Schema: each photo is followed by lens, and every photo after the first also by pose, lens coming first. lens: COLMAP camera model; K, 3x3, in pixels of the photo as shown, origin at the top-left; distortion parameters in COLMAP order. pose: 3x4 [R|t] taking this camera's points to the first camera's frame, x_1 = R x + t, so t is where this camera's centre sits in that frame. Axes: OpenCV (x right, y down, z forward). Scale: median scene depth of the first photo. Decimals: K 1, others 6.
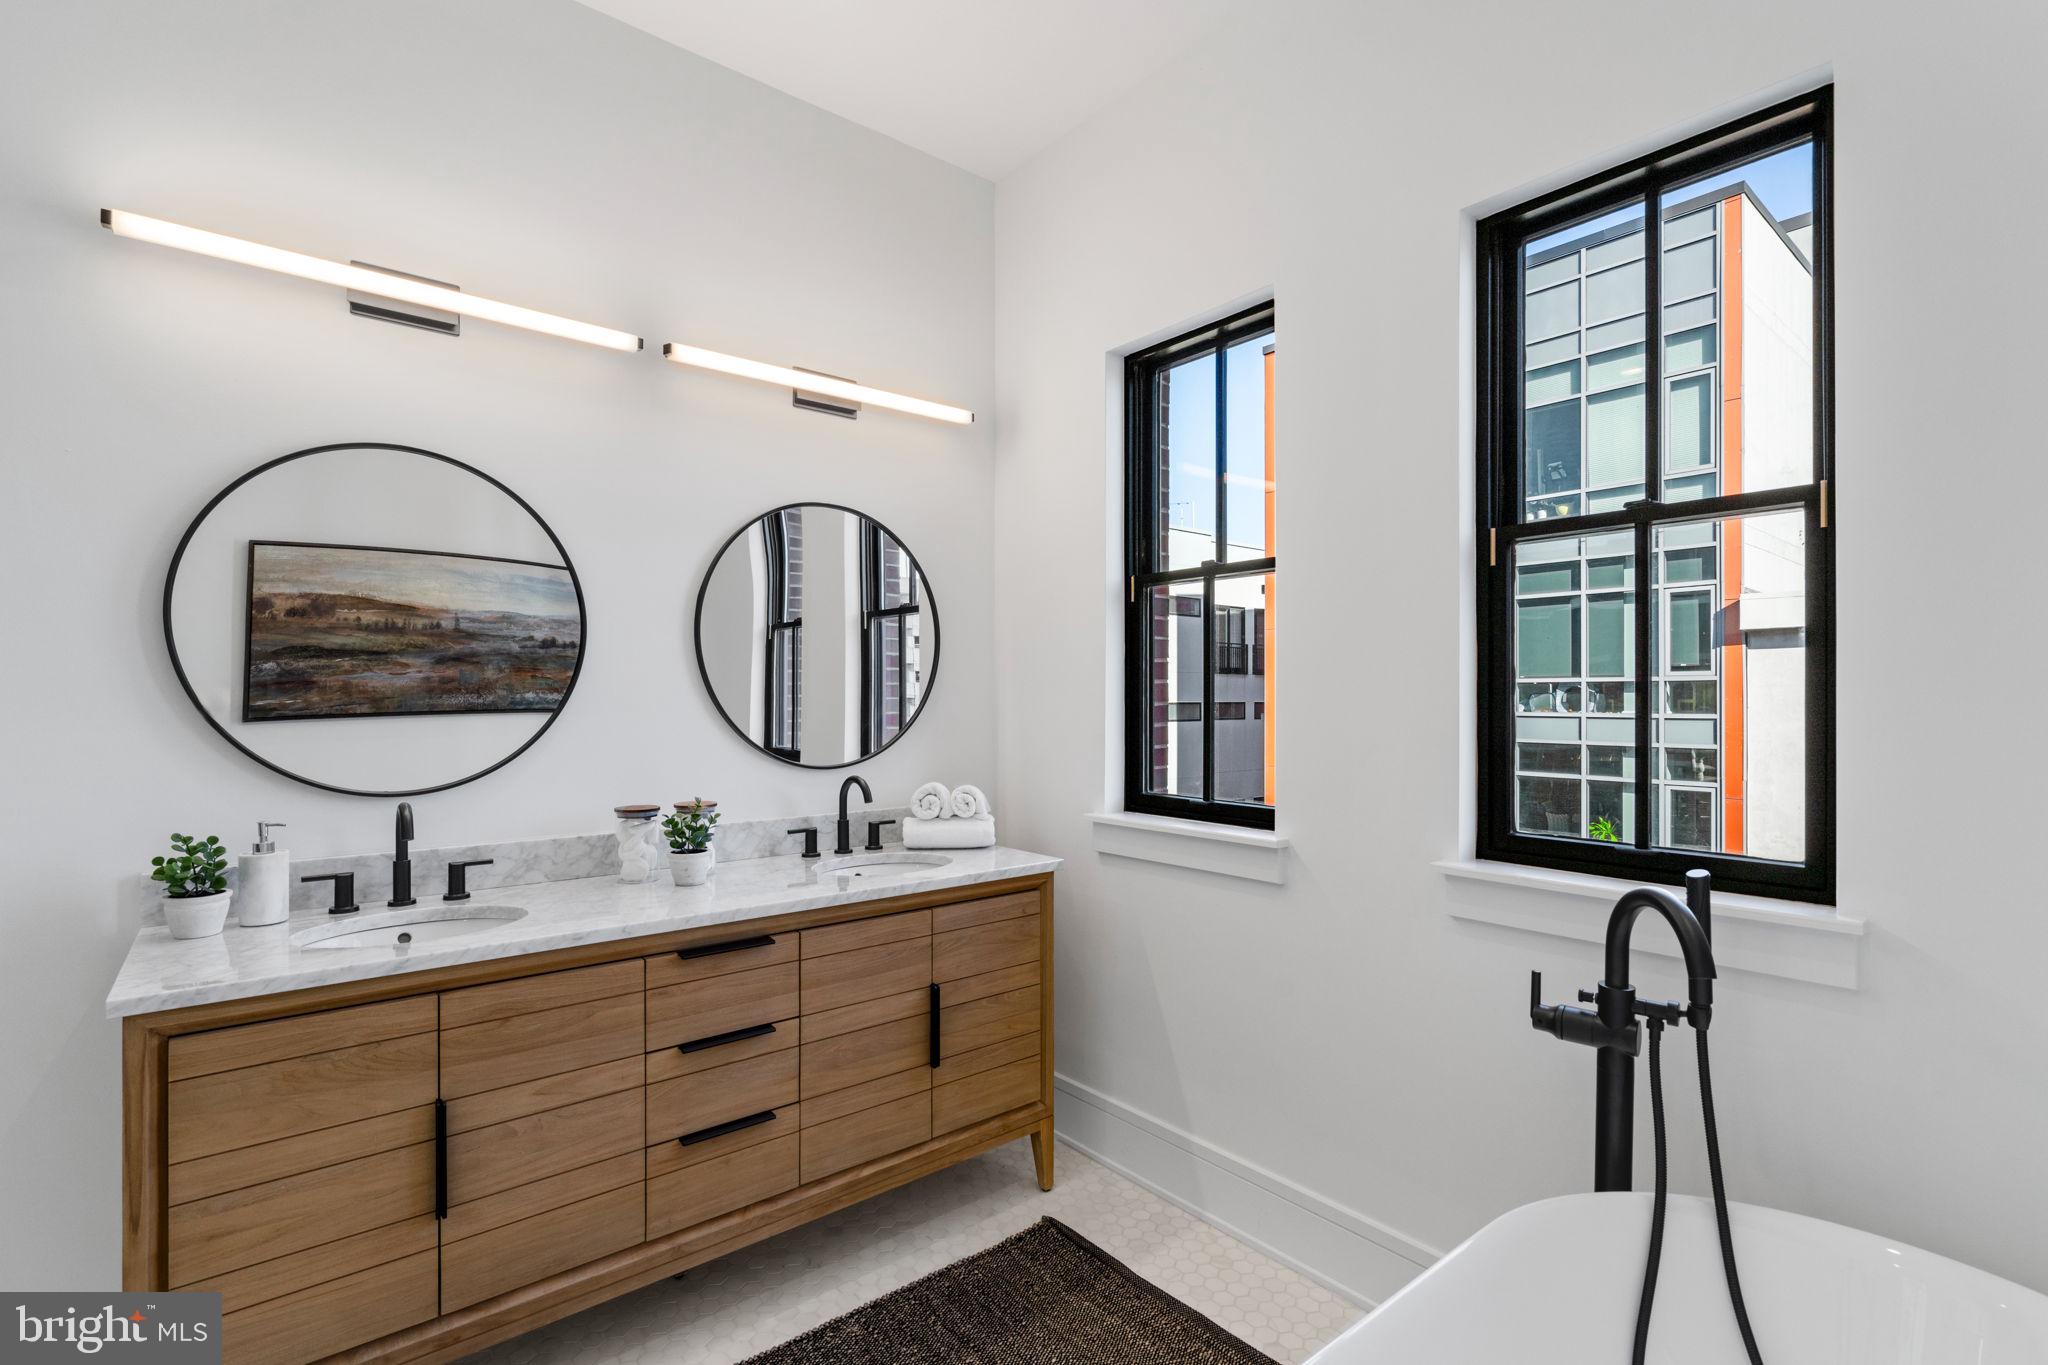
lens RADIAL K [[939.7, 0, 1017.7], [0, 939.7, 688.5], [0, 0, 1]] dist [-0.001249, 0.000034]
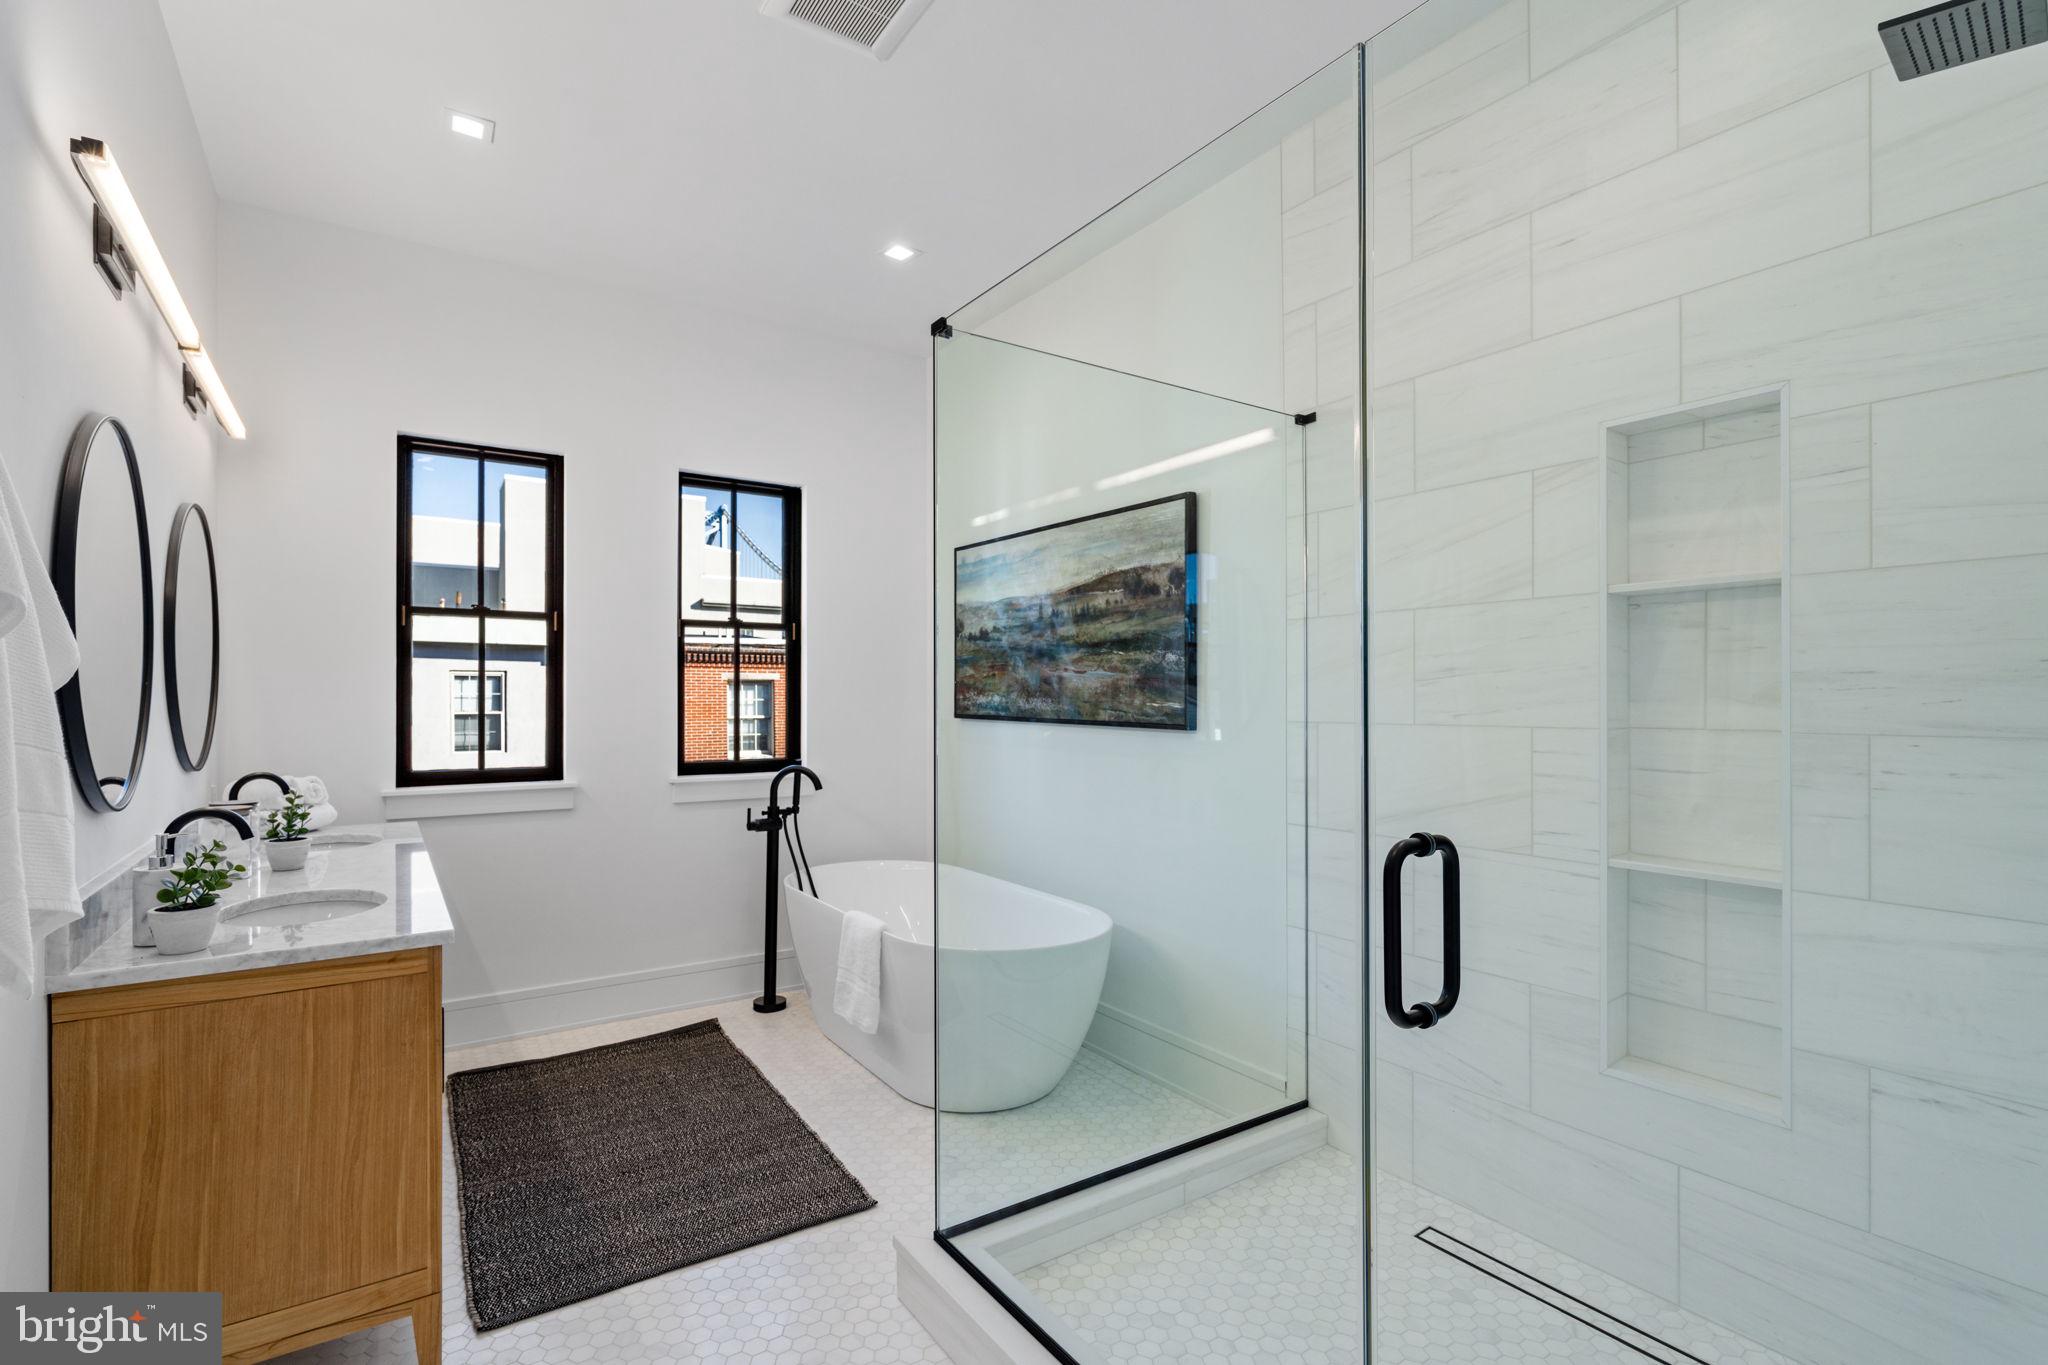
lens RADIAL K [[939.7, 0, 1025.7], [0, 939.7, 683.6], [0, 0, 1]] dist [-0.001249, 0.000034]
pose [[0.076269, 0.013095, 0.997001, -1.473772], [-0.007108, 0.999895, -0.012589, -0.002715], [-0.997062, -0.006127, 0.076354, 0.060643]]
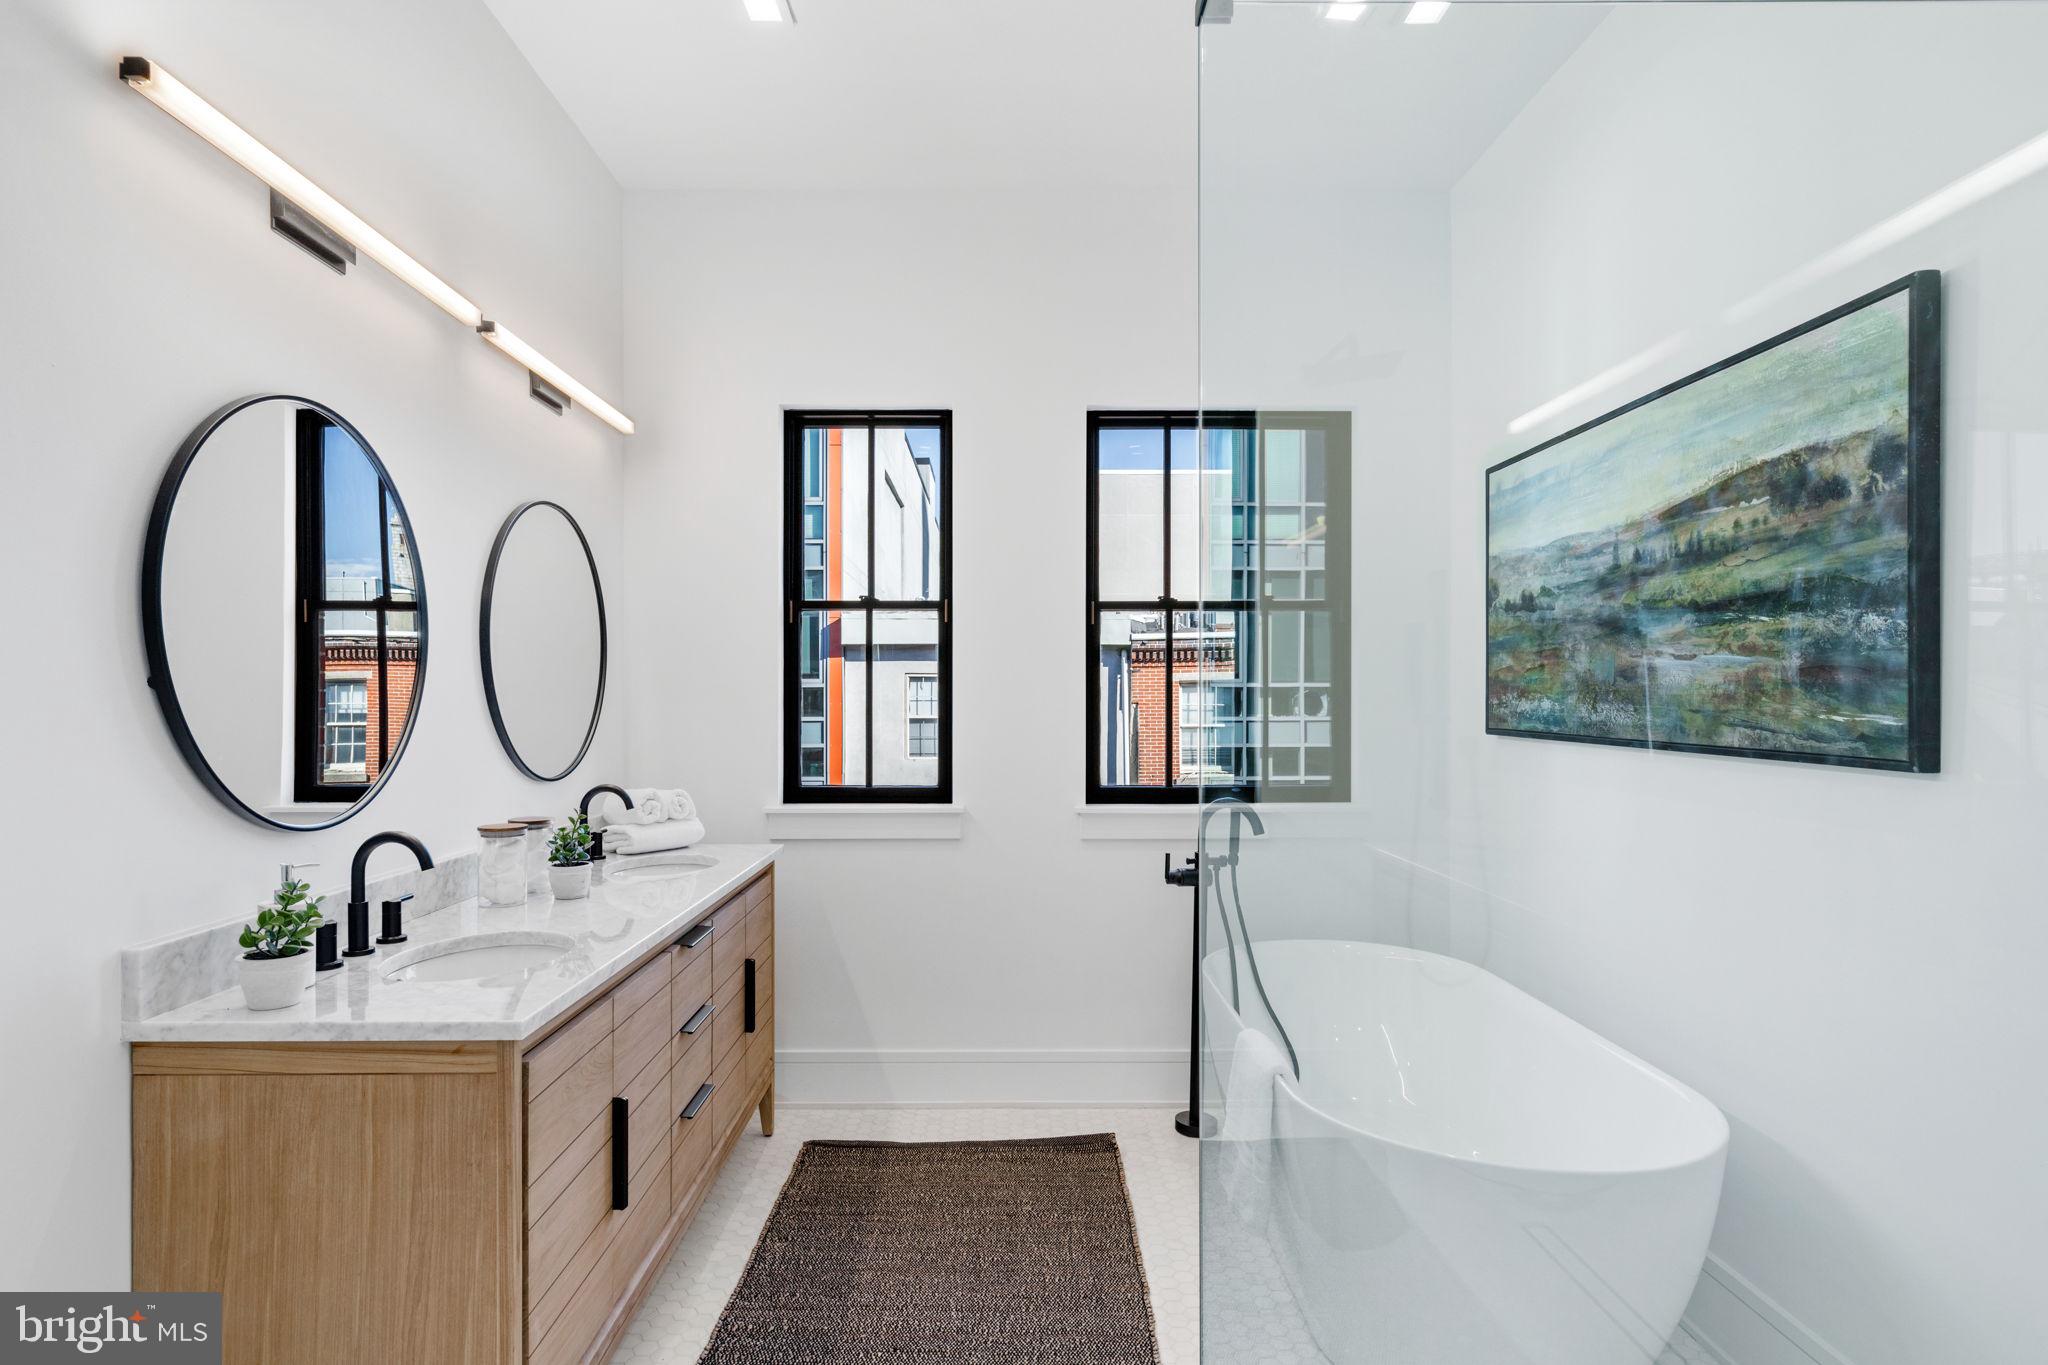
lens RADIAL K [[1088.8, 0, 1013.7], [0, 1088.8, 698.0], [0, 0, 1]] dist [0.001381, 0.000926]
pose [[0.624809, -0.000819, 0.780777, -1.008298], [-0.003085, 0.999989, 0.003518, -0.006971], [-0.780771, -0.004606, 0.624800, -0.074847]]
